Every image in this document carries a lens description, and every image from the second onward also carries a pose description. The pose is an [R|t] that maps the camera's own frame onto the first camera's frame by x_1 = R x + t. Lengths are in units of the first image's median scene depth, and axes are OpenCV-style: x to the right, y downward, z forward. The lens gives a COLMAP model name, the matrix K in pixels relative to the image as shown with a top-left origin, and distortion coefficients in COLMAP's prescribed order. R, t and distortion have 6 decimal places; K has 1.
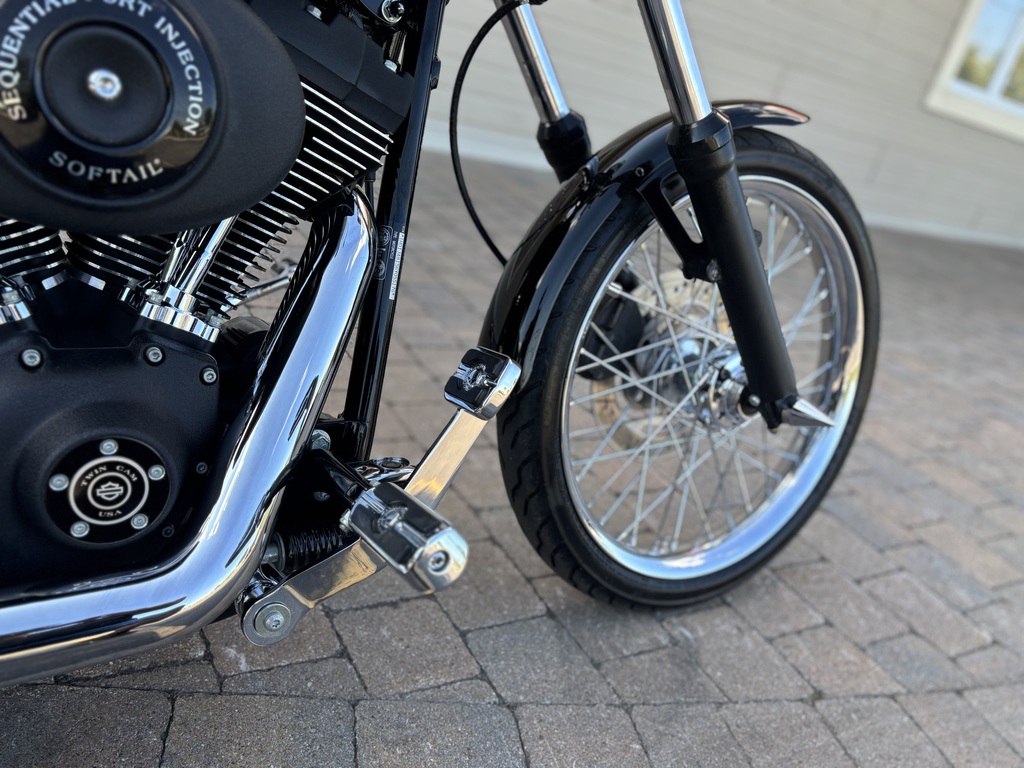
lens RADIAL K [[848.2, 0, 517.3], [0, 848.2, 383.4], [0, 0, 1]] dist [0.046175, -0.048860]
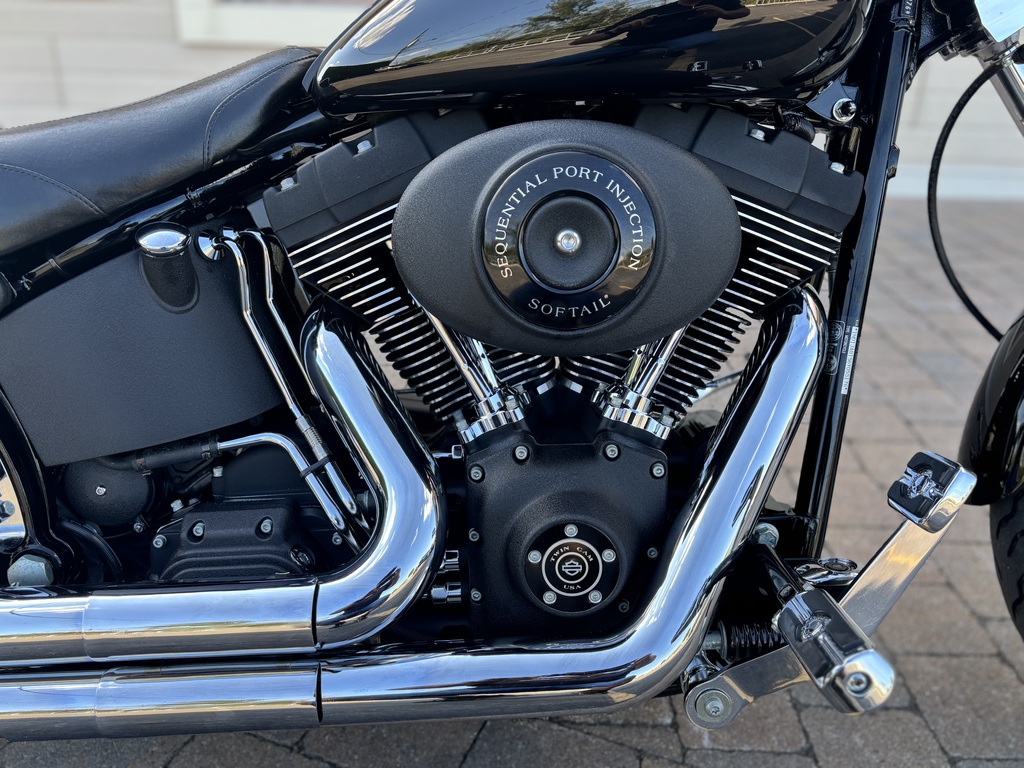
lens RADIAL K [[848.2, 0, 504.4], [0, 848.2, 377.8], [0, 0, 1]] dist [0.046175, -0.048860]
pose [[0.823368, -0.018023, -0.567222, 0.104282], [-0.026940, 0.997127, -0.070790, -0.043767], [0.566868, 0.073567, 0.820517, -0.040285]]
